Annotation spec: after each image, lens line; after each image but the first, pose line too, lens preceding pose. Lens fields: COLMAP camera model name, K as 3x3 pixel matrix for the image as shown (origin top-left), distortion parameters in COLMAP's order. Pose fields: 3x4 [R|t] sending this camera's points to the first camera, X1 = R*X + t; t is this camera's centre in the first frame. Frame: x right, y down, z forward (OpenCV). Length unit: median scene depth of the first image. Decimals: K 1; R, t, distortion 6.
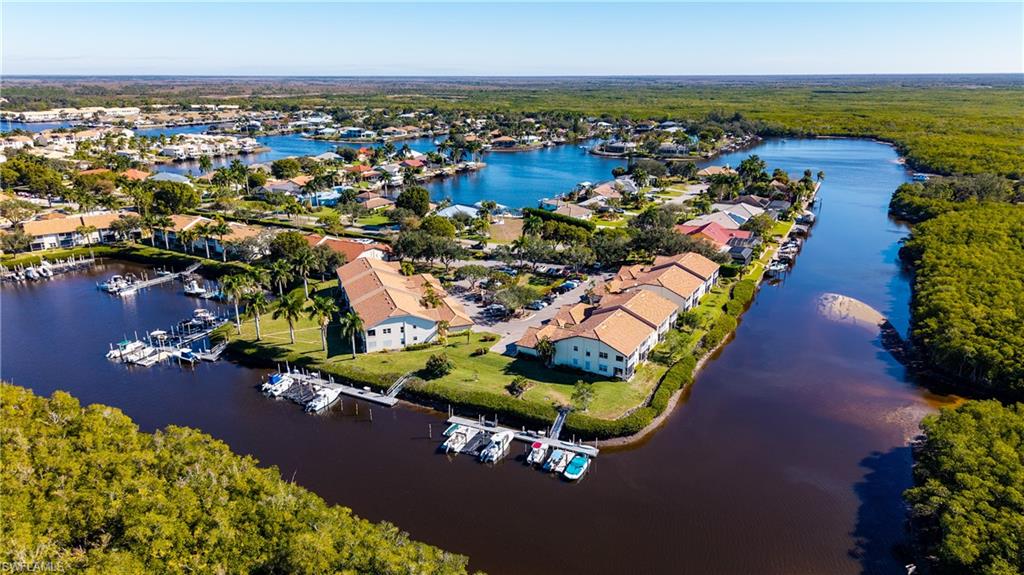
lens RADIAL K [[685.1, 0, 511.3], [0, 685.1, 289.2], [0, 0, 1]] dist [0.011302, 0.003338]
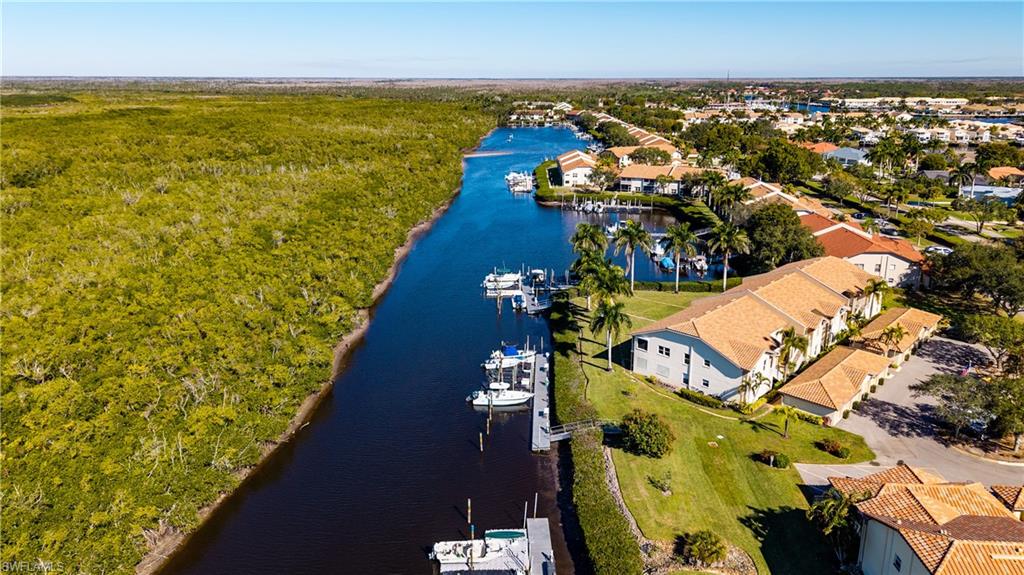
lens RADIAL K [[685.1, 0, 511.5], [0, 685.1, 285.4], [0, 0, 1]] dist [0.011302, 0.003338]
pose [[0.410540, 0.255345, -0.875360, 0.263493], [-0.269499, 0.951082, 0.151040, -0.046071], [0.871107, 0.173900, 0.459273, 0.579999]]
